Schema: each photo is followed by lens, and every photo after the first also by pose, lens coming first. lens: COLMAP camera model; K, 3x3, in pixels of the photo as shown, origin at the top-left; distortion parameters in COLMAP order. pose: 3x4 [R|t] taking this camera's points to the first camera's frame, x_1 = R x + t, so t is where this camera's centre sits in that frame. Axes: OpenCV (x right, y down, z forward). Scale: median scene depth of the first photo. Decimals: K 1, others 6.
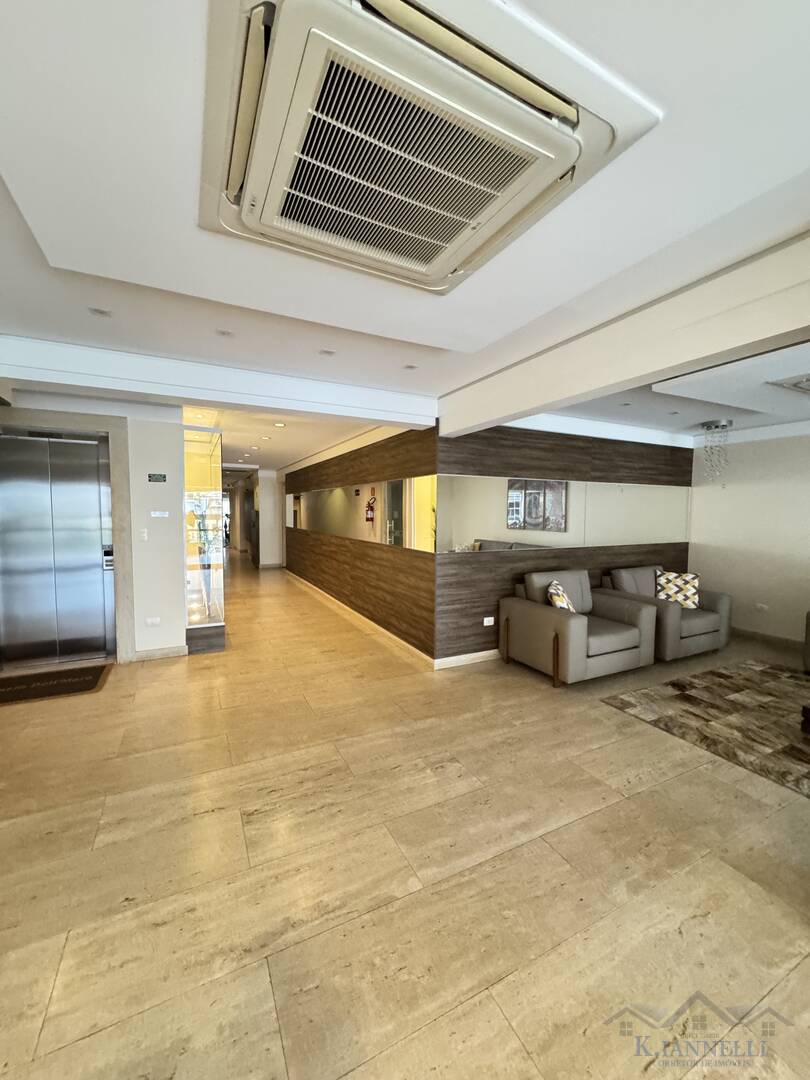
lens RADIAL K [[433.4, 0, 408.0], [0, 433.4, 539.3], [0, 0, 1]] dist [-0.002416, -0.000053]
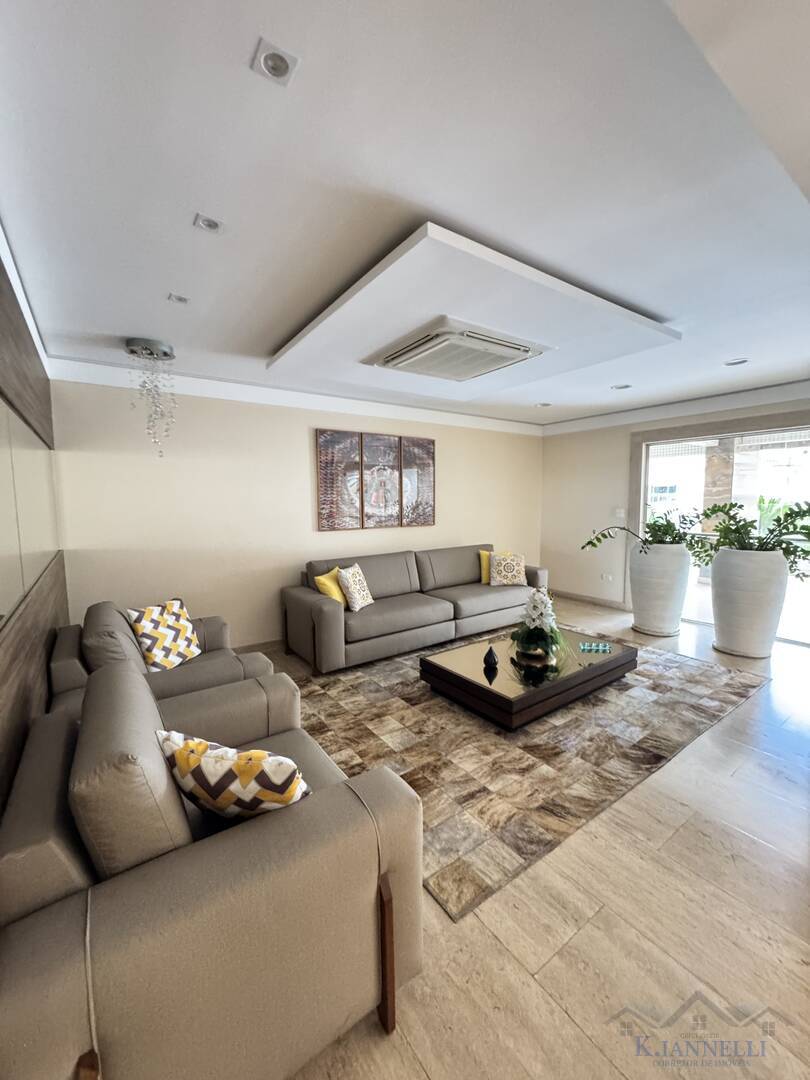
lens RADIAL K [[433.4, 0, 405.3], [0, 433.4, 534.6], [0, 0, 1]] dist [-0.002416, -0.000053]
pose [[-0.140576, -0.089126, 0.986050, 0.055188], [0.075206, 0.992101, 0.100395, -0.064740], [-0.987209, 0.088270, -0.132763, 1.104513]]
